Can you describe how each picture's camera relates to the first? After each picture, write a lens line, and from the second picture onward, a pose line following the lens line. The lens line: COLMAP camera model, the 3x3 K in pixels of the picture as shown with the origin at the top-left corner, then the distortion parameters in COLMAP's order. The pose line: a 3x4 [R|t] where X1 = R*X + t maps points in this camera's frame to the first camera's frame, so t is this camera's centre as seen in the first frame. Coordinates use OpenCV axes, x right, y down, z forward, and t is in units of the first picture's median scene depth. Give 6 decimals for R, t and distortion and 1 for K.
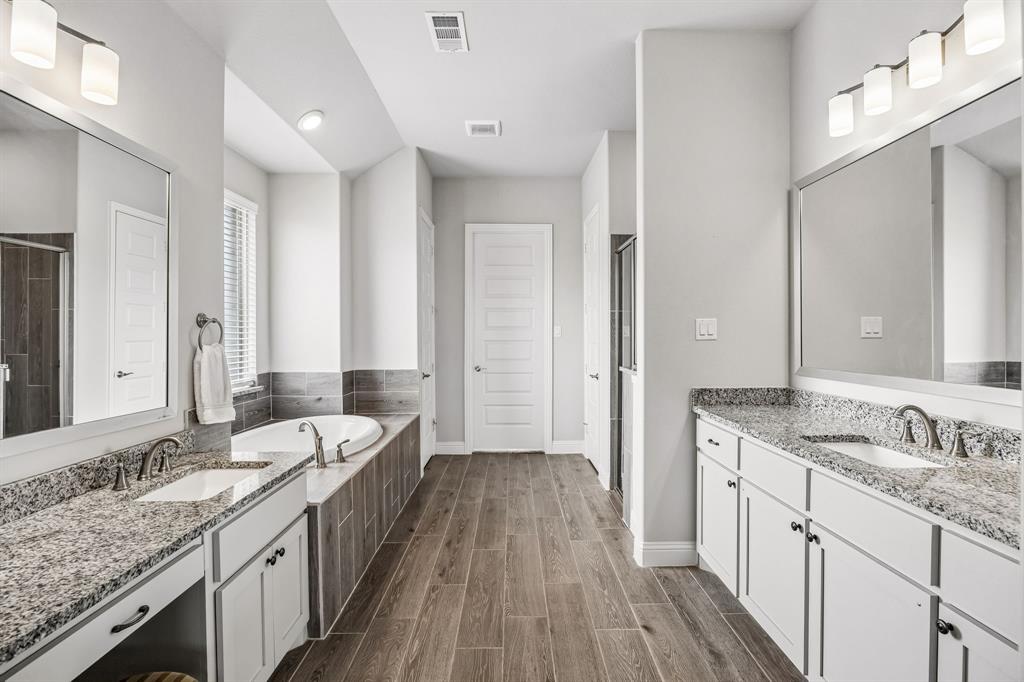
lens RADIAL K [[485.1, 0, 514.1], [0, 485.1, 336.3], [0, 0, 1]] dist [-0.011073, 0.000393]
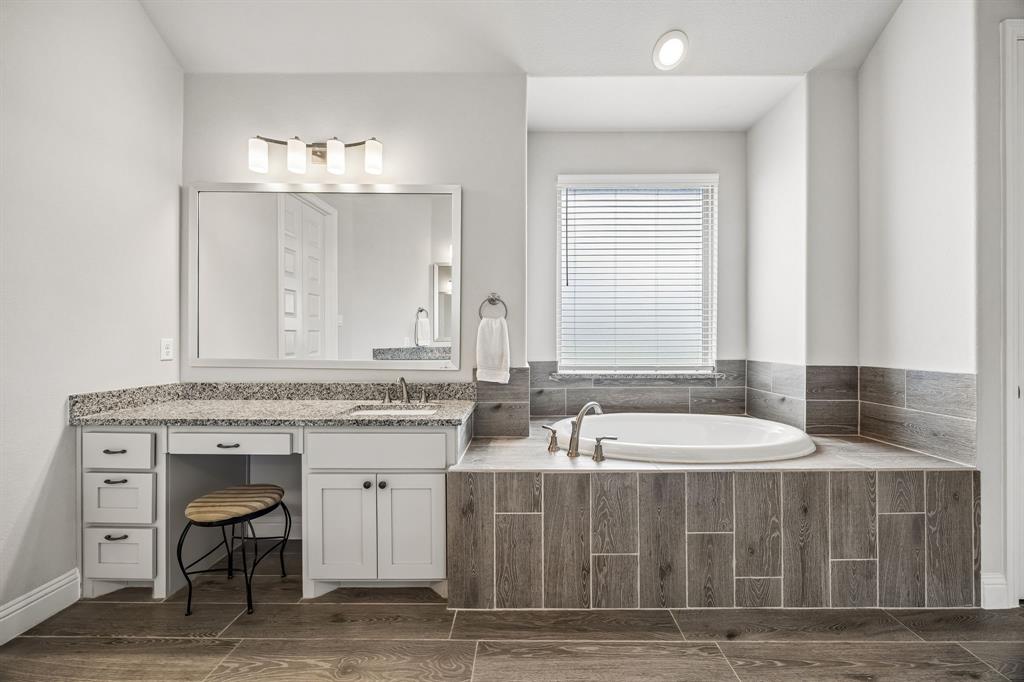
lens RADIAL K [[390.0, 0, 515.7], [0, 390.0, 342.4], [0, 0, 1]] dist [-0.004059, 0.000166]
pose [[-0.027439, 0.007206, -0.999598, 0.239253], [-0.006566, 0.999951, 0.007389, 0.047175], [0.999602, 0.006766, -0.027390, 0.706868]]
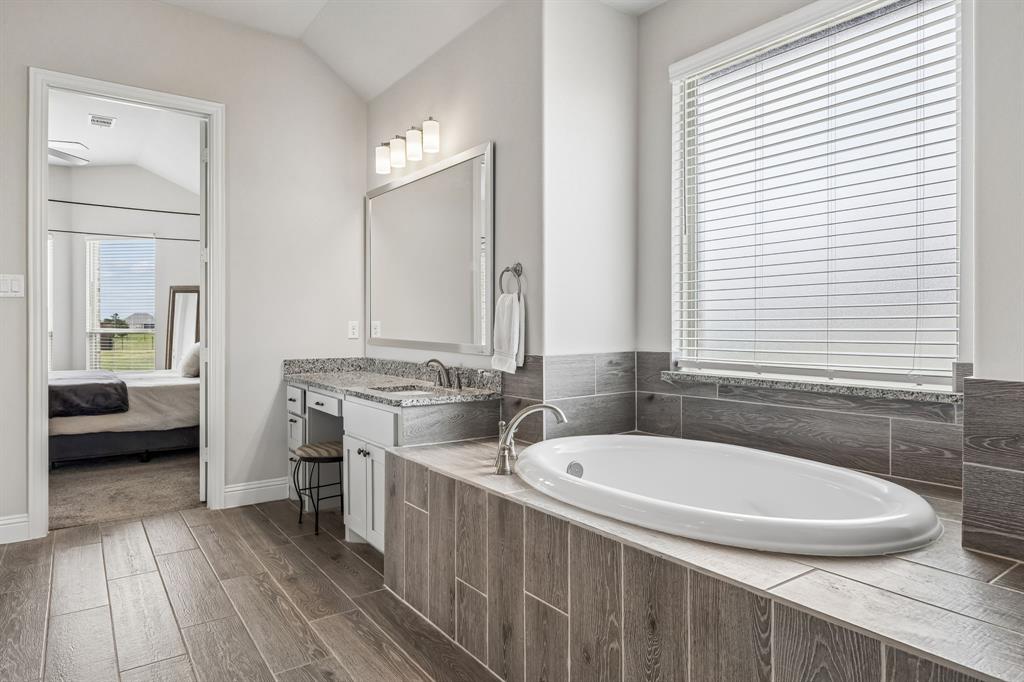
lens RADIAL K [[594.5, 0, 507.5], [0, 594.5, 332.5], [0, 0, 1]] dist [-0.014417, 0.000018]
pose [[-0.812869, 0.010711, -0.582349, 0.066496], [-0.000215, 0.999825, 0.018690, 0.049290], [0.582447, 0.015318, -0.812724, 1.311627]]
